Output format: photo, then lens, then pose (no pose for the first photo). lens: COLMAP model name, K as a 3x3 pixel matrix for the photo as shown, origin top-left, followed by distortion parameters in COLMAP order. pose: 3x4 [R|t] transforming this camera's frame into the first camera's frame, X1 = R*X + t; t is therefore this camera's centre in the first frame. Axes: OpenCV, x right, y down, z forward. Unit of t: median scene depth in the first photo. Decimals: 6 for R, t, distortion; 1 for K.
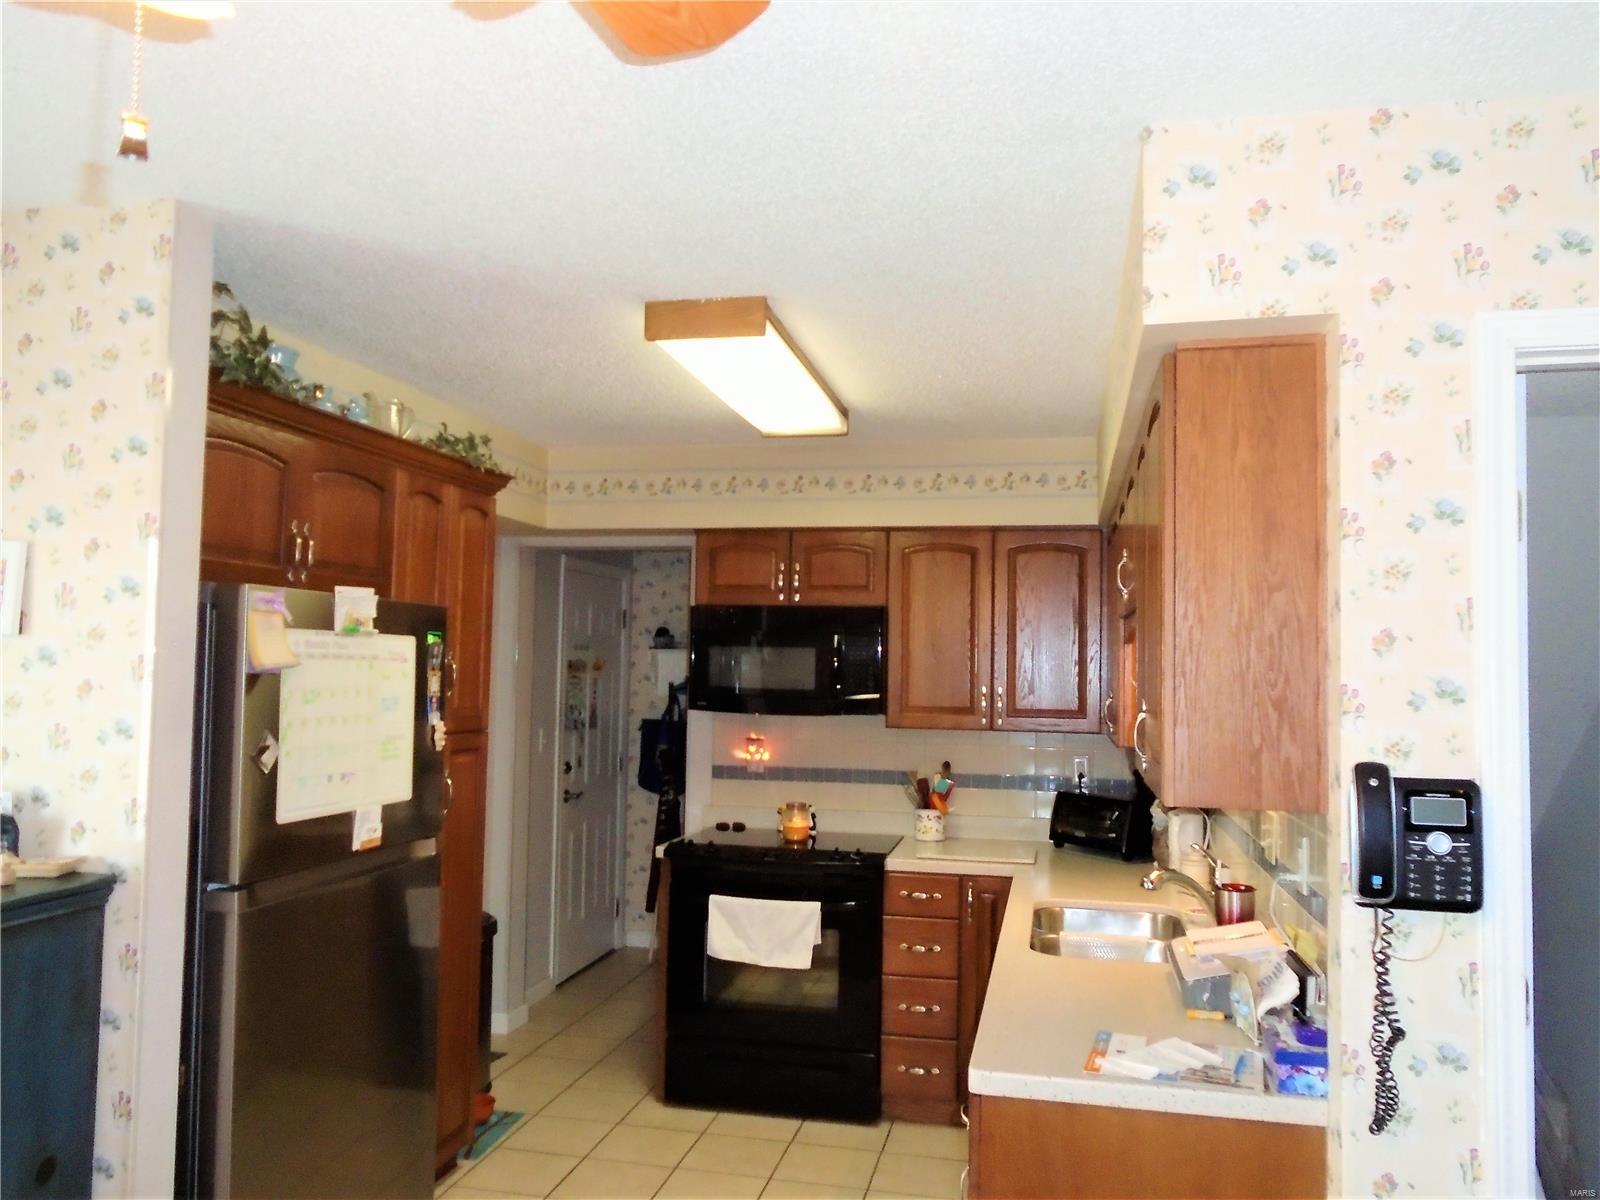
lens RADIAL K [[1222.0, 0, 800.0], [0, 1222.0, 600.0], [0, 0, 1]] dist [-0.018217, 0.009984]
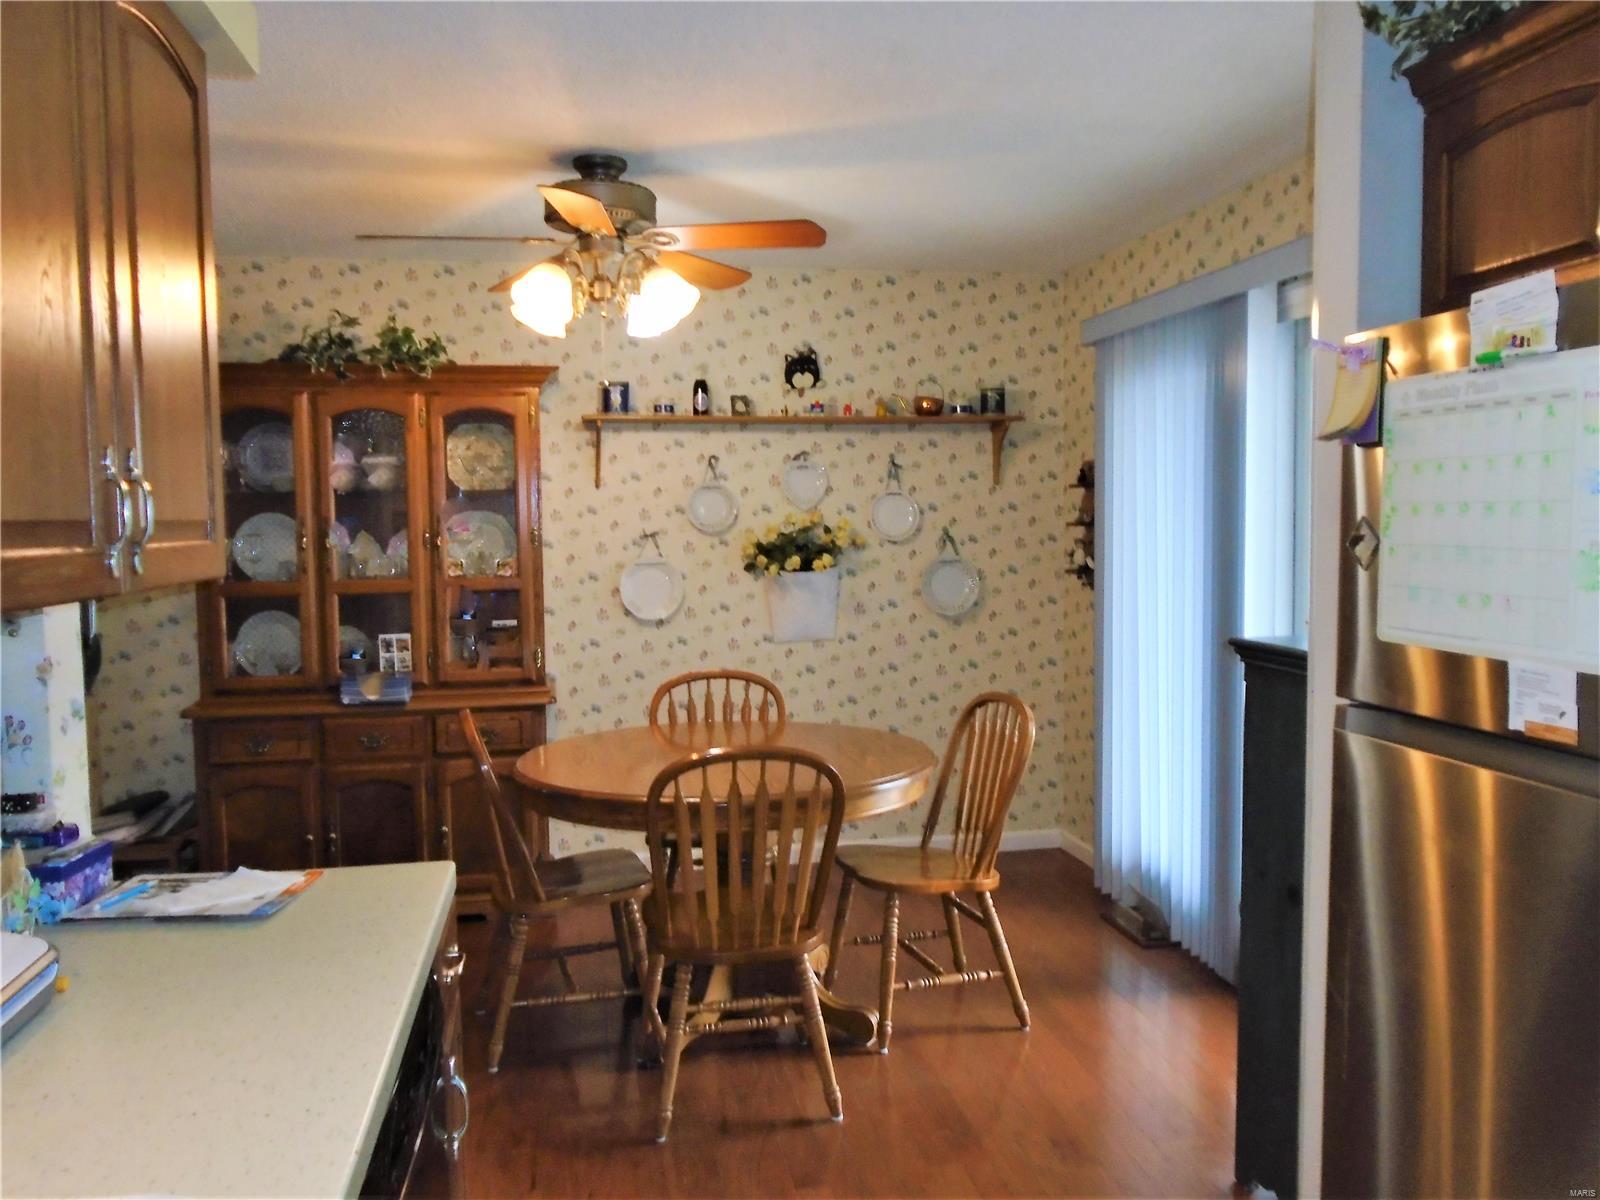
lens RADIAL K [[1222.0, 0, 800.0], [0, 1222.0, 600.0], [0, 0, 1]] dist [-0.018217, 0.009984]
pose [[-0.923888, 0.022707, -0.381989, 0.179286], [0.019740, 0.999737, 0.011685, 0.130186], [0.382154, 0.003255, -0.924093, 1.426096]]
